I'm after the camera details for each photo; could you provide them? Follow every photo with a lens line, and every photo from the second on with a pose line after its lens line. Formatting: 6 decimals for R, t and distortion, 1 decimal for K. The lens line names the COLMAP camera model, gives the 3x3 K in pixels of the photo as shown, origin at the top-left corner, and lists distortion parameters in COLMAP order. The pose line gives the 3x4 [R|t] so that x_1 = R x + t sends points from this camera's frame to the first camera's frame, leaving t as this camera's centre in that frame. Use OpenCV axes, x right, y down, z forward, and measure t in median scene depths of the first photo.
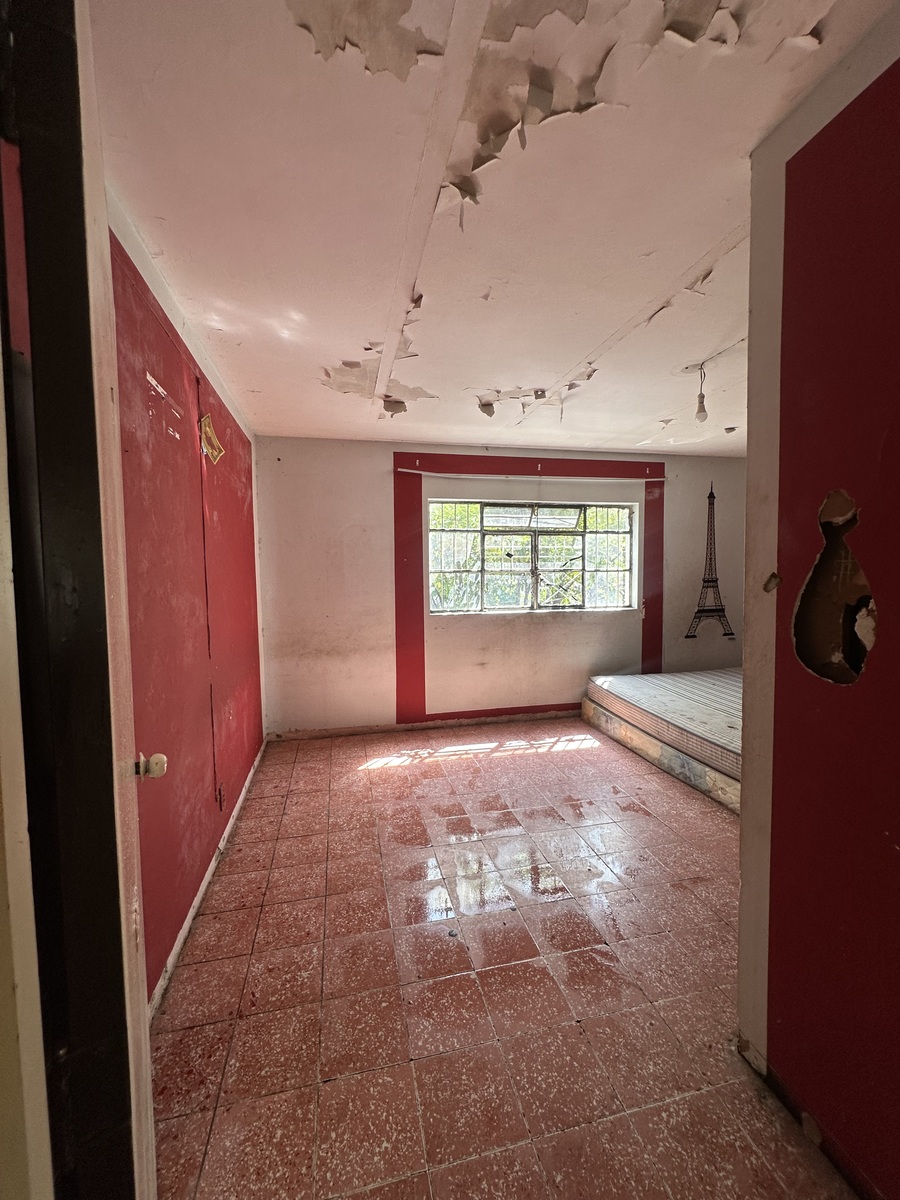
lens RADIAL K [[480.4, 0, 450.2], [0, 480.4, 598.1], [0, 0, 1]] dist [-0.005568, 0.001040]
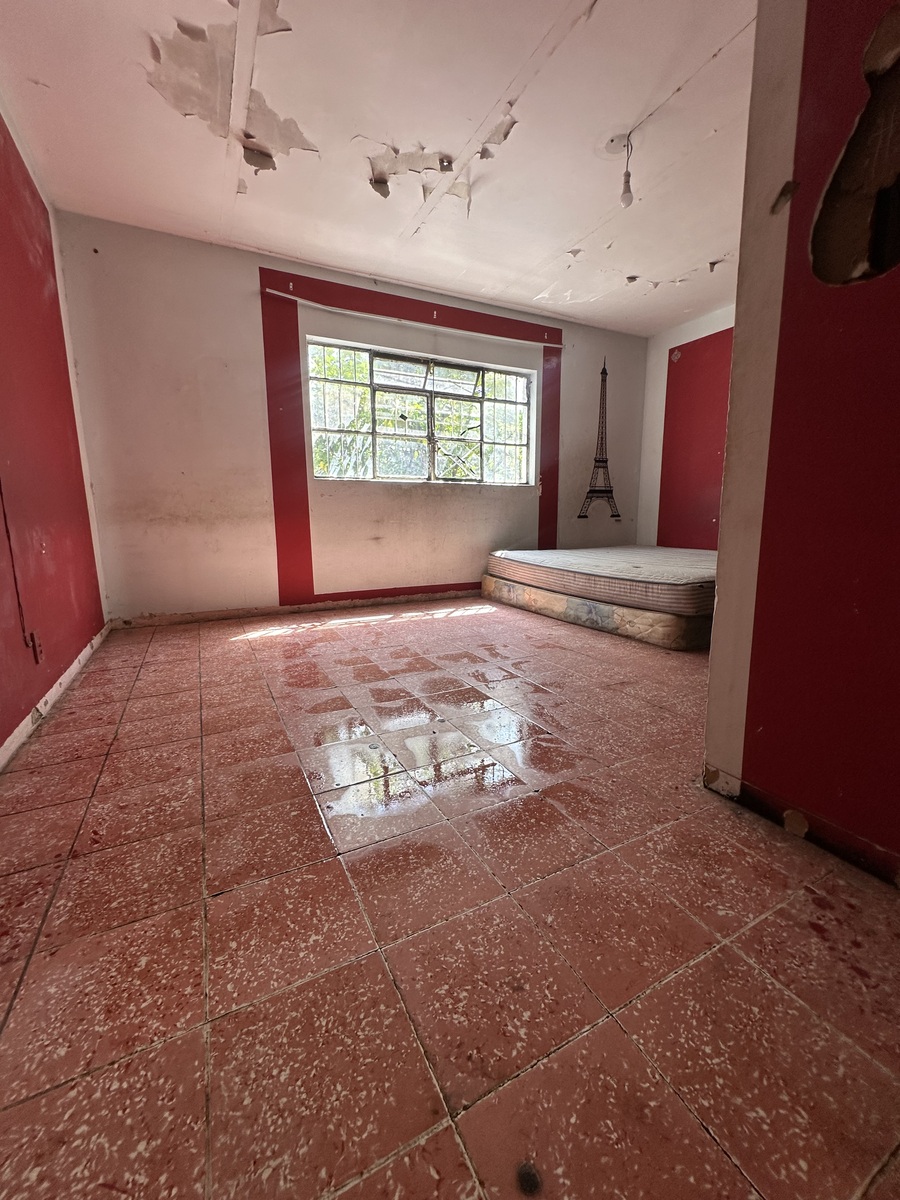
lens RADIAL K [[481.3, 0, 450.6], [0, 481.3, 599.0], [0, 0, 1]] dist [-0.005236, 0.000489]
pose [[0.968475, -0.039583, 0.245947, -0.030392], [0.013260, 0.994087, 0.107776, 0.183919], [-0.248759, -0.101117, 0.963273, 0.102363]]
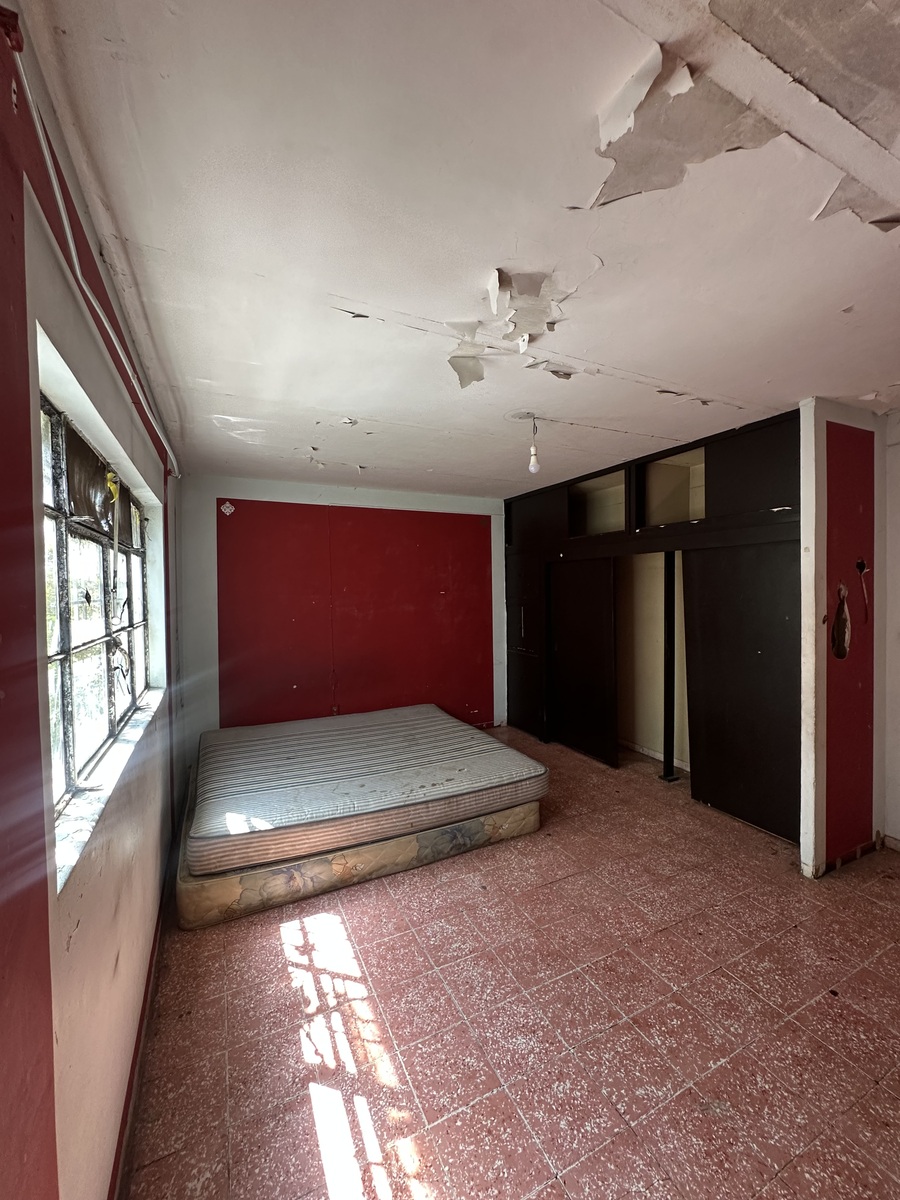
lens RADIAL K [[480.4, 0, 450.2], [0, 480.4, 598.1], [0, 0, 1]] dist [-0.005568, 0.001040]
pose [[-0.222651, -0.009387, 0.974853, -0.318149], [0.073285, 0.996963, 0.026338, -0.097345], [-0.972140, 0.077306, -0.221287, 1.008311]]
